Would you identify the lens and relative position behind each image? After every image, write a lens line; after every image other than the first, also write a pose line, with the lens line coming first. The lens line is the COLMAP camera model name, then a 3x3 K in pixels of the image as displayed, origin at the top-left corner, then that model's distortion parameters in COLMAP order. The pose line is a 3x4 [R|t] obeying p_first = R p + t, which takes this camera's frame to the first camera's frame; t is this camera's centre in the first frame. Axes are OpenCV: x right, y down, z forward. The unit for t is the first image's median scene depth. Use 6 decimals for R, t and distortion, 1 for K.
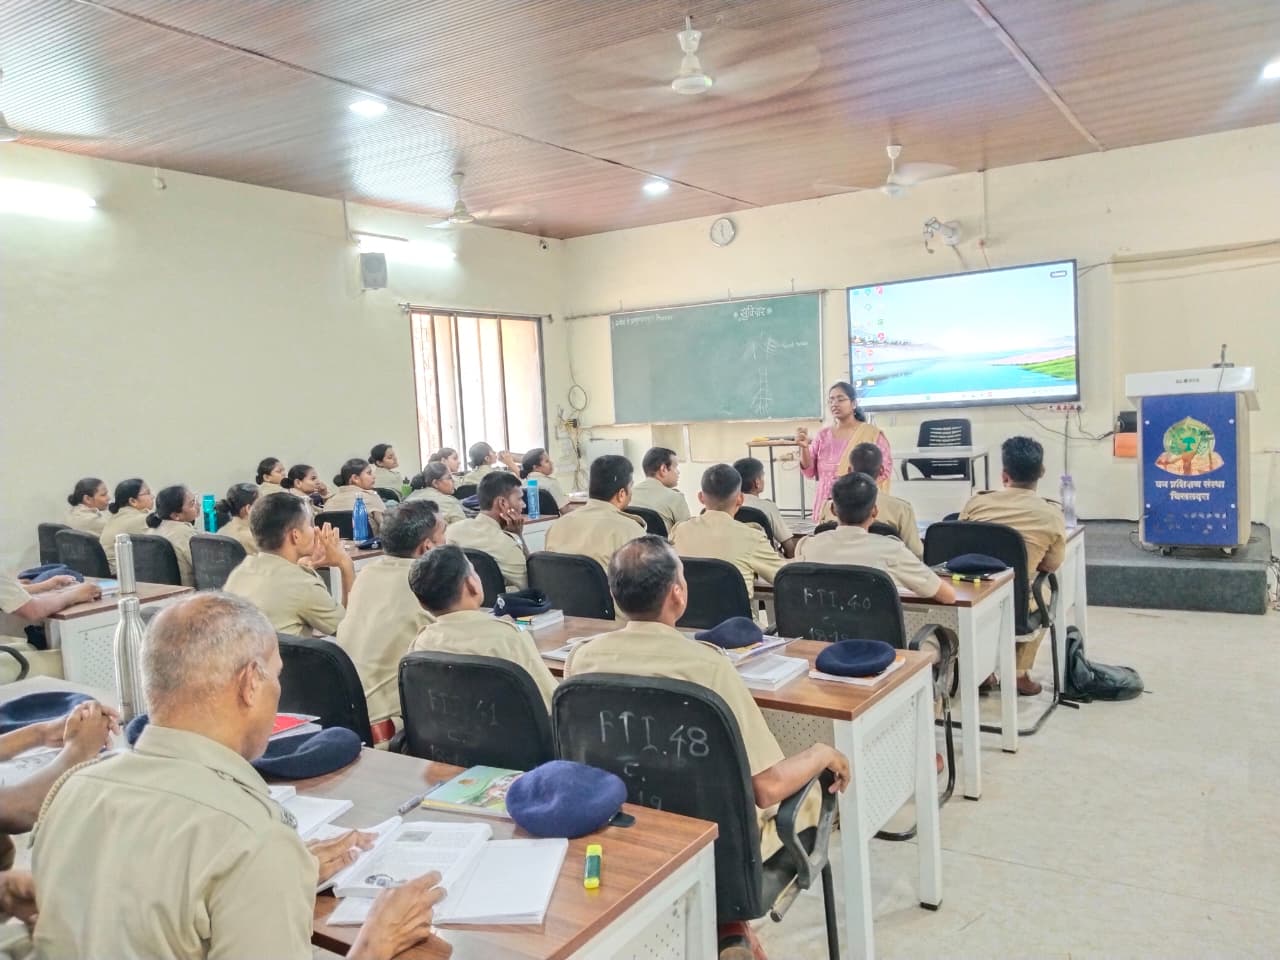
lens RADIAL K [[1015.6, 0, 640.0], [0, 1015.6, 480.0], [0, 0, 1]] dist [0.120750, -0.265893]
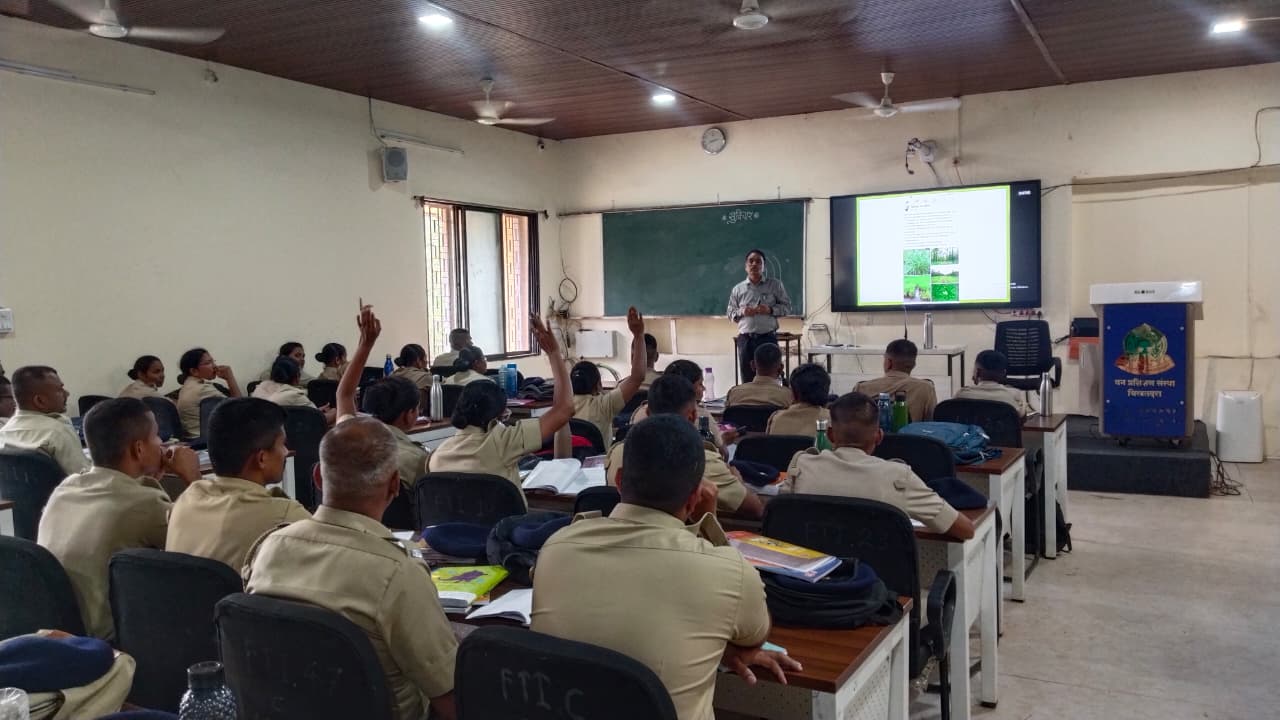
lens RADIAL K [[1020.3, 0, 640.0], [0, 1020.3, 360.0], [0, 0, 1]] dist [0.113857, -0.240378]
pose [[0.996762, 0.026162, 0.076038, -0.085036], [-0.024929, 0.999543, -0.017126, 0.009645], [-0.076451, 0.015175, 0.996958, -0.075956]]
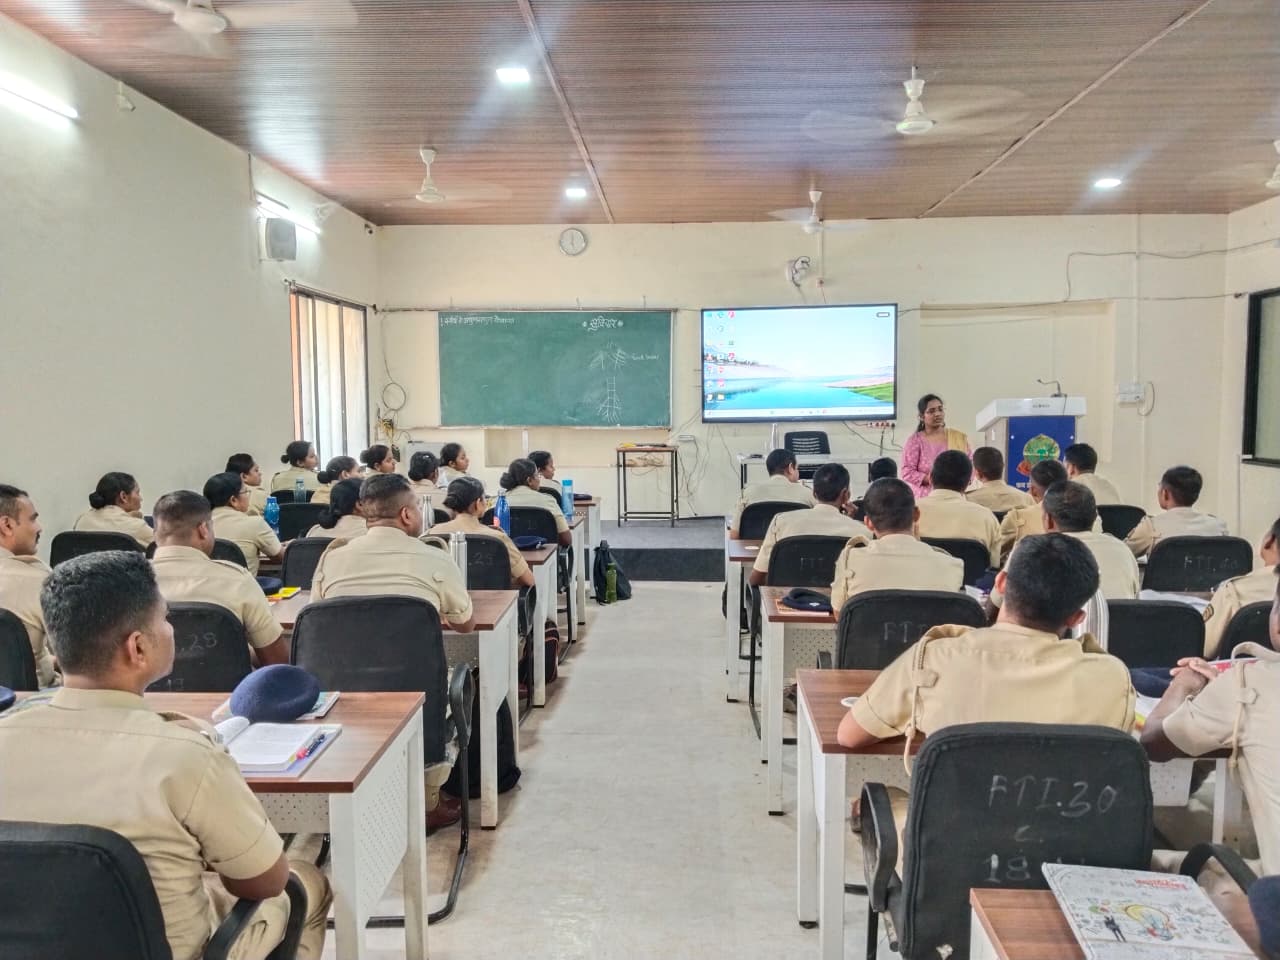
lens RADIAL K [[1015.6, 0, 640.0], [0, 1015.6, 480.0], [0, 0, 1]] dist [0.120750, -0.265893]
pose [[0.859166, 0.004921, 0.511674, -0.448518], [0.002586, 0.999899, -0.013959, 0.011321], [-0.511691, 0.013316, 0.859066, 0.106387]]
